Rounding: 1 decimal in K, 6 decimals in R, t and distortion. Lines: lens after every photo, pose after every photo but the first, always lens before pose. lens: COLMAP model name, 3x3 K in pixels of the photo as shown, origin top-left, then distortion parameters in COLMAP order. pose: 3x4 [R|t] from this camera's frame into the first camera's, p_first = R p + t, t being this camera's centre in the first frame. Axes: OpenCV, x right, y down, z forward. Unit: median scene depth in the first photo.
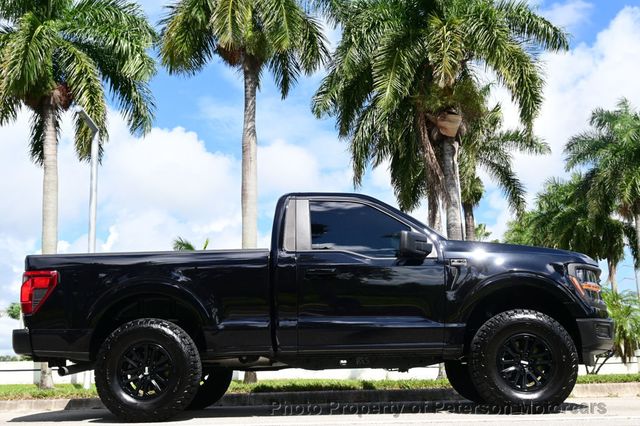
lens RADIAL K [[812.1, 0, 320.0], [0, 812.1, 213.0], [0, 0, 1]] dist [0.007066, -0.003548]
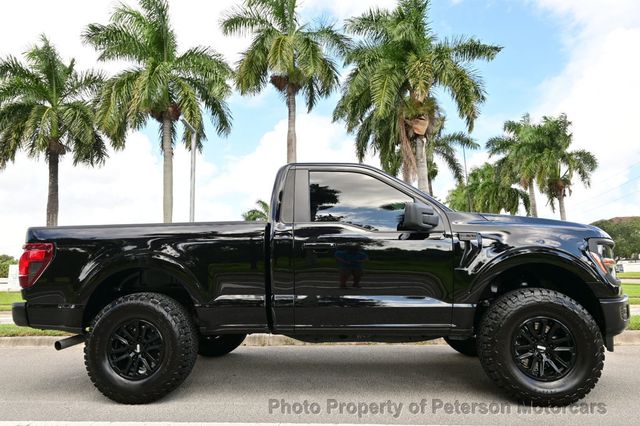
lens RADIAL K [[437.6, 0, 320.0], [0, 437.6, 213.0], [0, 0, 1]] dist [-0.007253, 0.000560]
pose [[0.998946, 0.001482, -0.045876, 0.007776], [0.001489, 0.997907, 0.064645, 0.000364], [0.045876, -0.064645, 0.996853, 0.155209]]
